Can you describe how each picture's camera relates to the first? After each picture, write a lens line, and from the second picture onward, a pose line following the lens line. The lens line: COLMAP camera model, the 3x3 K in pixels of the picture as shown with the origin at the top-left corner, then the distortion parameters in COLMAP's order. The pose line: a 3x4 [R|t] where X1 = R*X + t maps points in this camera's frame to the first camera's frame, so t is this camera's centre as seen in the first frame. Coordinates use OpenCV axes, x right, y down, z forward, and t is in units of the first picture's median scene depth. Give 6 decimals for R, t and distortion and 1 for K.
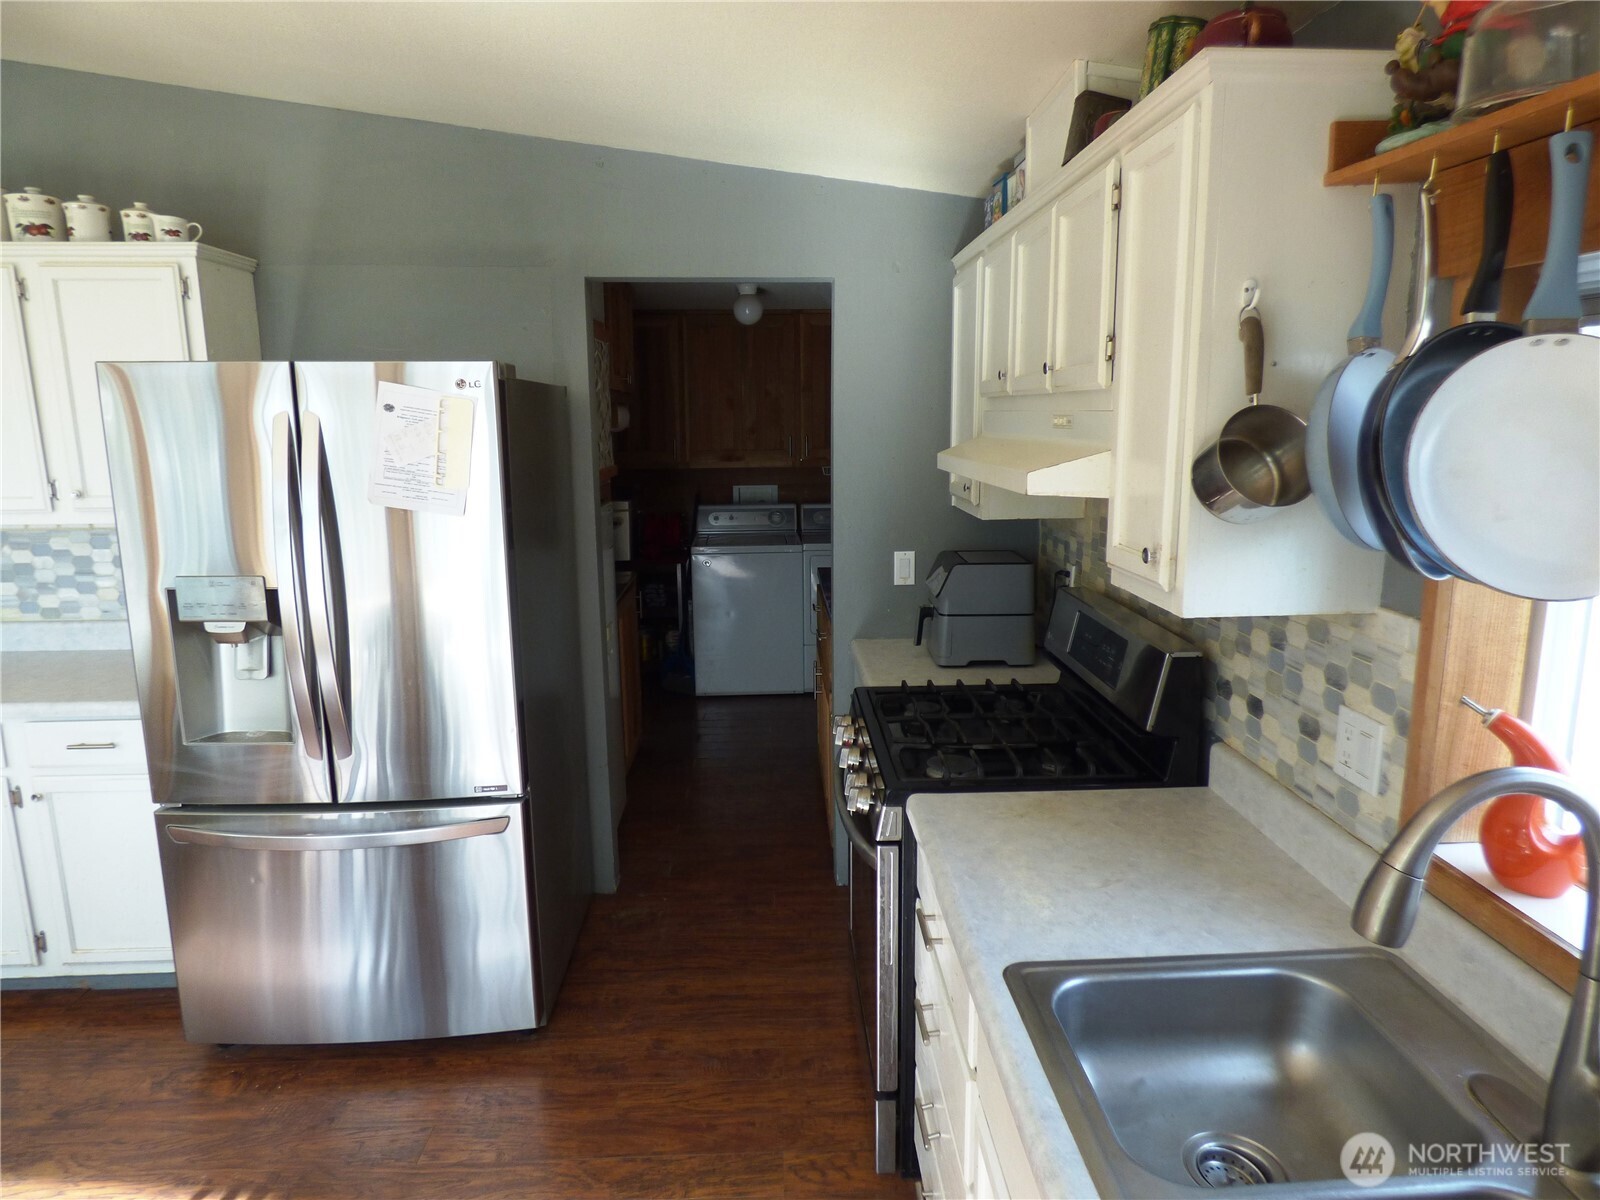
lens RADIAL K [[987.4, 0, 800.0], [0, 987.4, 600.0], [0, 0, 1]] dist [0.002150, 0.001480]
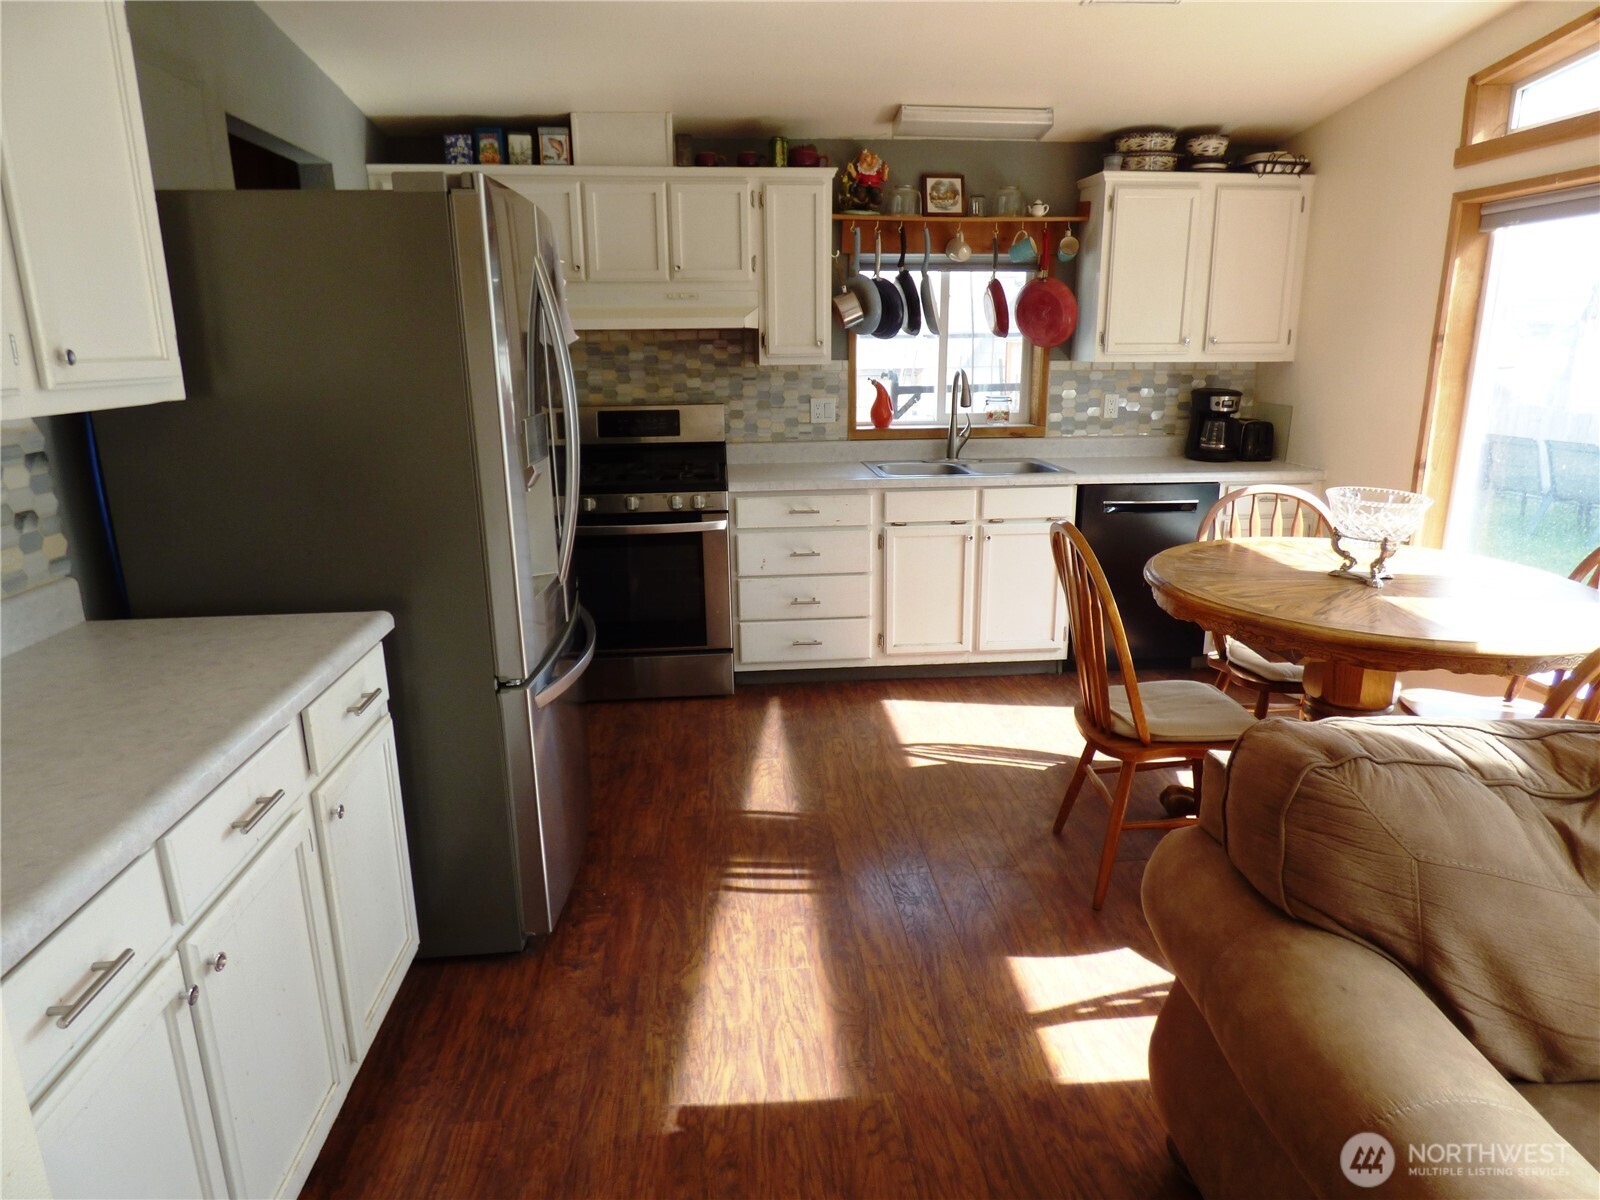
lens RADIAL K [[985.1, 0, 800.0], [0, 985.1, 600.0], [0, 0, 1]] dist [-0.033441, -0.001030]
pose [[-0.046829, -0.245916, 0.968159, -2.129078], [0.193558, 0.948619, 0.250315, -0.054184], [-0.979971, 0.199117, 0.003176, 1.027879]]
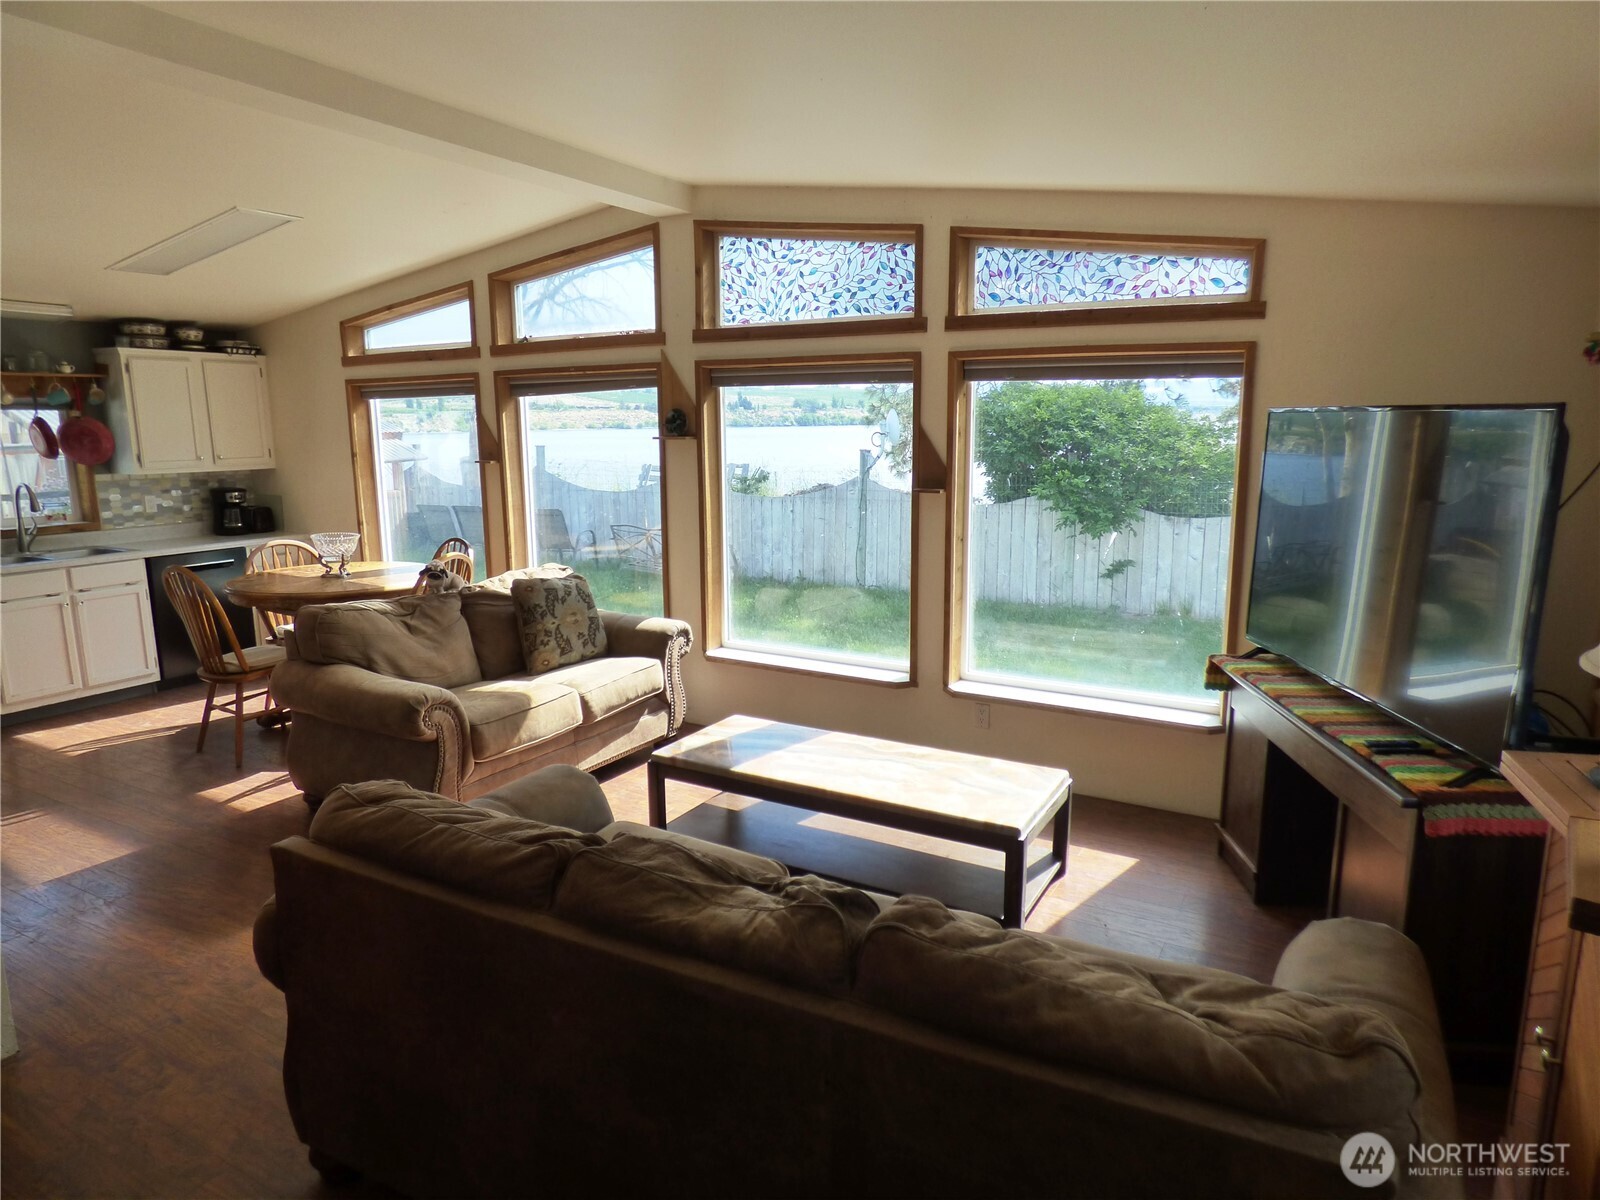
lens RADIAL K [[963.5, 0, 771.5], [0, 963.5, 605.1], [0, 0, 1]] dist [0.010184, 0.002255]
pose [[-0.831651, -0.085170, 0.548729, -3.772188], [0.121096, 0.936569, 0.328900, -0.337814], [-0.541935, 0.339979, -0.768584, 1.943376]]
